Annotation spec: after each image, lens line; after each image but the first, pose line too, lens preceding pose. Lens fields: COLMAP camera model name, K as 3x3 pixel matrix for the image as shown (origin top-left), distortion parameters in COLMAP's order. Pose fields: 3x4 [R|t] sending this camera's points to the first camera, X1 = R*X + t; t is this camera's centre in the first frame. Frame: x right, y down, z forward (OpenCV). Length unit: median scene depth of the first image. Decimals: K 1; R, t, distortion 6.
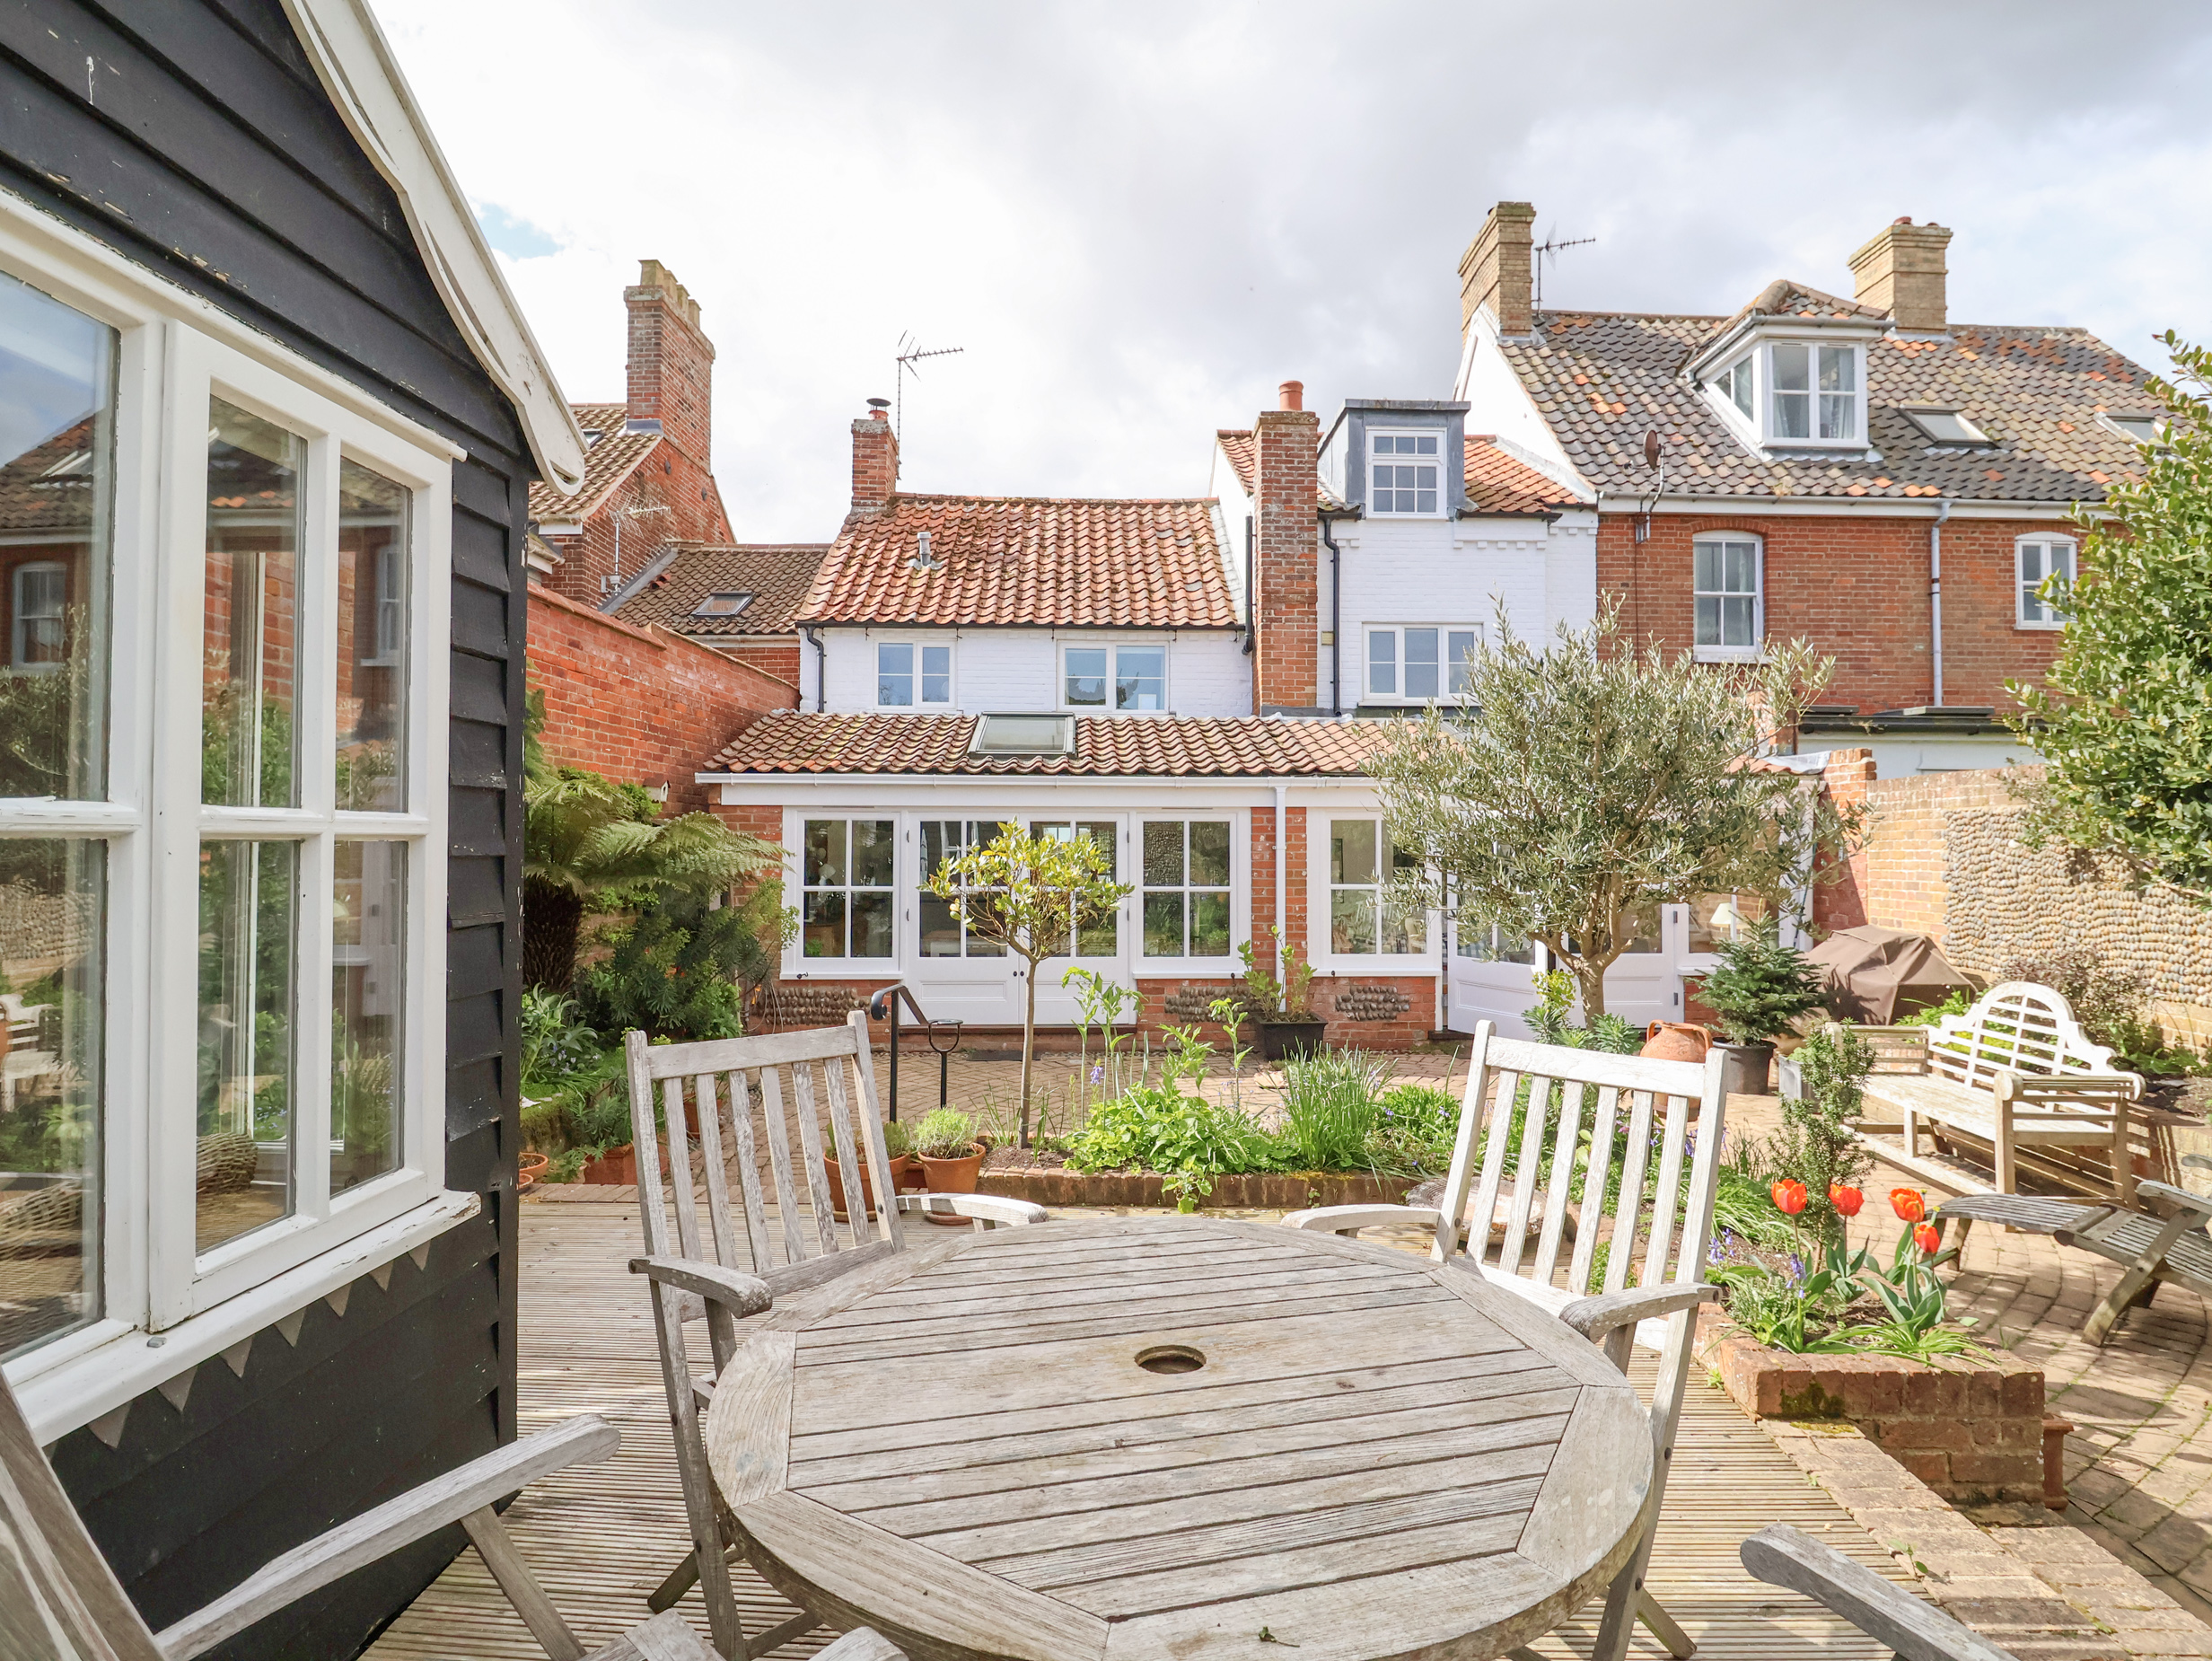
lens RADIAL K [[1156.3, 0, 1109.5], [0, 1156.3, 831.4], [0, 0, 1]] dist [0.002041, -0.014545]
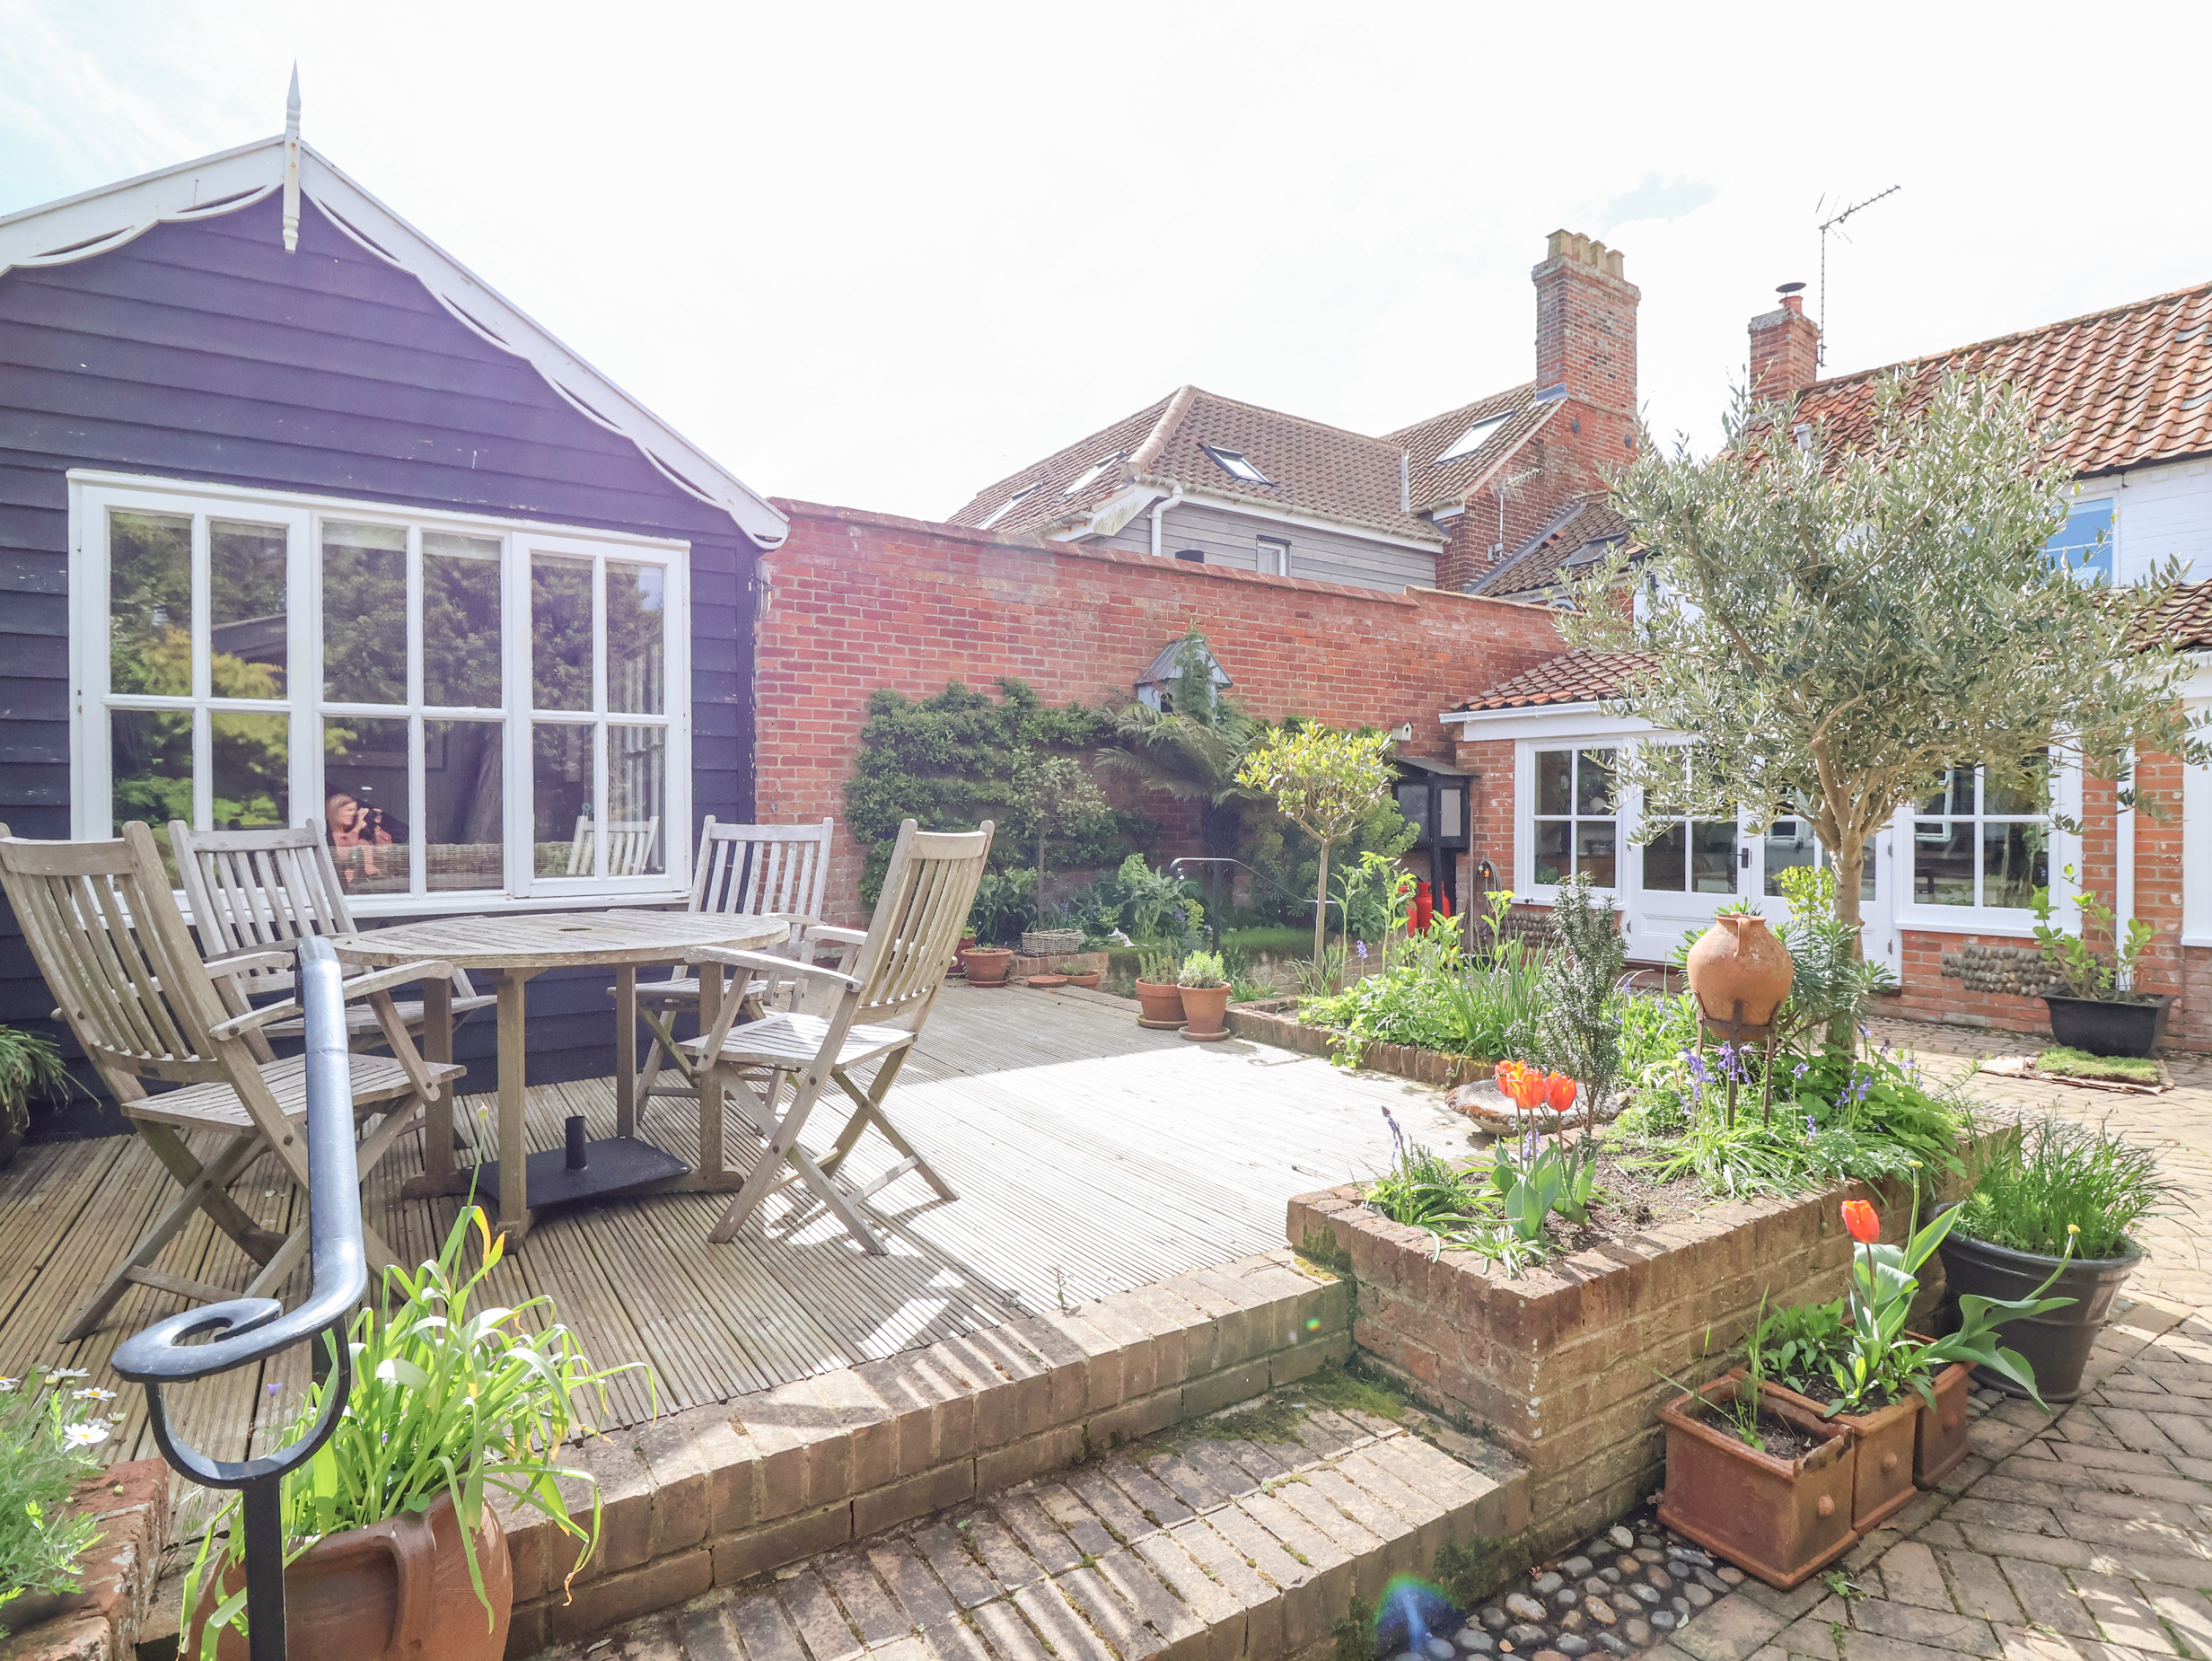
lens RADIAL K [[1156.3, 0, 1105.2], [0, 1156.3, 830.7], [0, 0, 1]] dist [0.002041, -0.014545]
pose [[0.575409, 0.006483, -0.817840, 0.359135], [0.012733, 0.999776, 0.016884, 0.038035], [0.817766, -0.020129, 0.575198, 0.087517]]
